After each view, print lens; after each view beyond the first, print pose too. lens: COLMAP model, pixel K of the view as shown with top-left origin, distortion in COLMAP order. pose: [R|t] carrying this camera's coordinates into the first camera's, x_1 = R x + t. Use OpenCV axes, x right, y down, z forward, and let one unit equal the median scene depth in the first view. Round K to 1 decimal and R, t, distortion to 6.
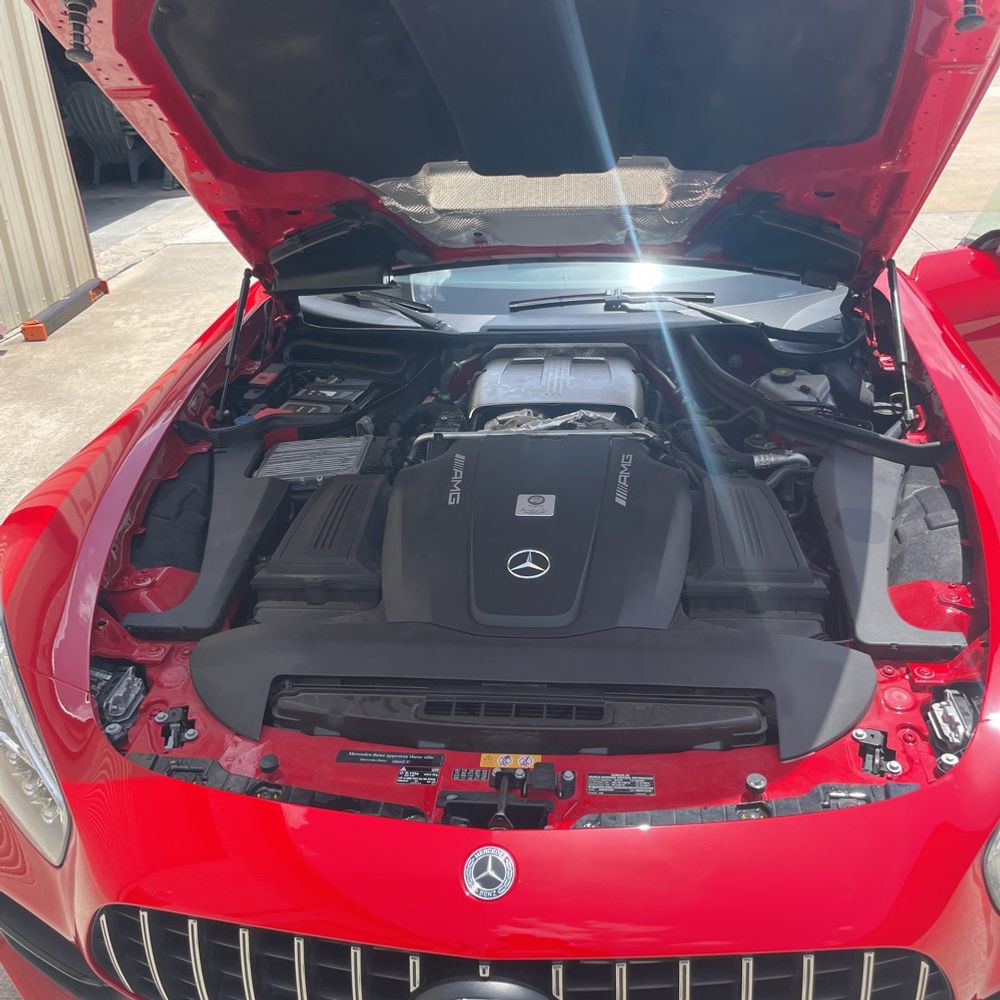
lens RADIAL K [[1019.5, 0, 503.2], [0, 1019.5, 493.7], [0, 0, 1]] dist [0.083735, -0.117037]
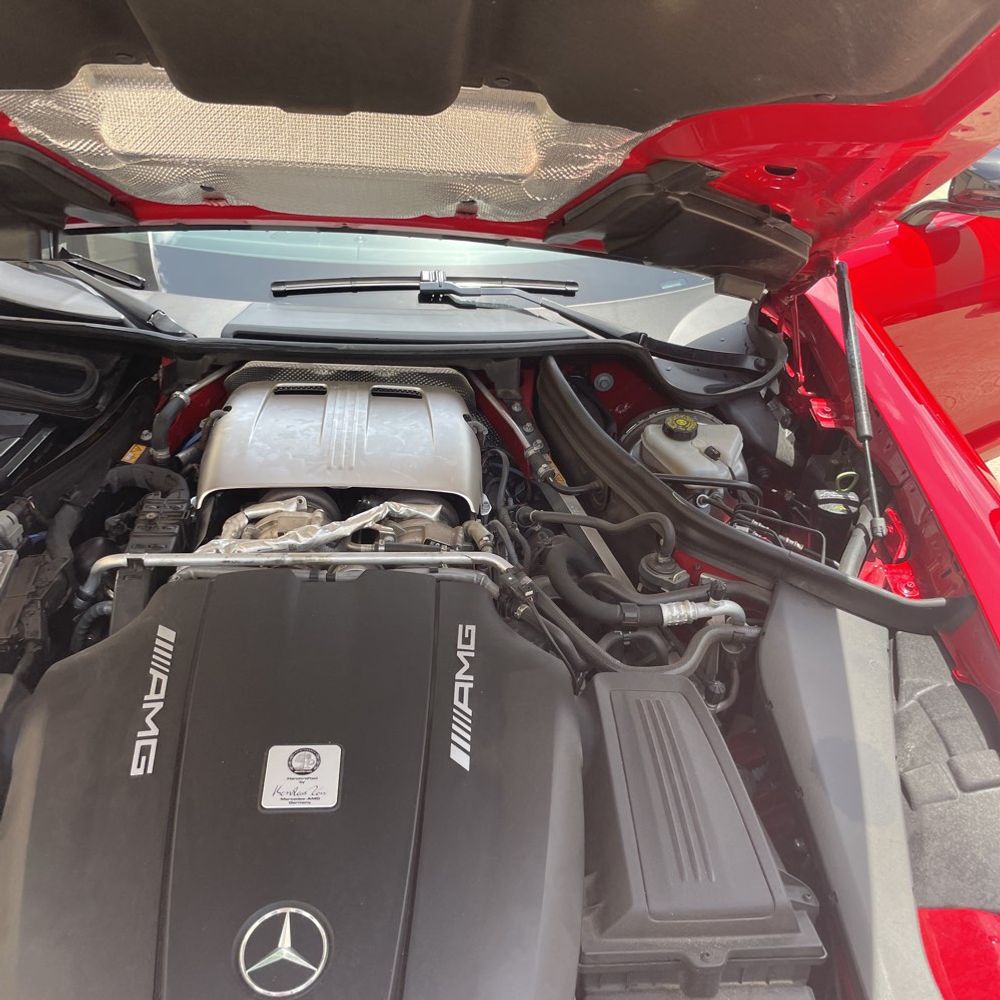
lens RADIAL K [[961.5, 0, 500.0], [0, 961.5, 500.0], [0, 0, 1]] dist [0.107157, -0.167472]
pose [[0.978958, -0.006869, 0.203944, 0.025123], [-0.024818, 0.988007, 0.152404, -0.175379], [-0.202545, -0.154259, 0.967047, 0.425340]]
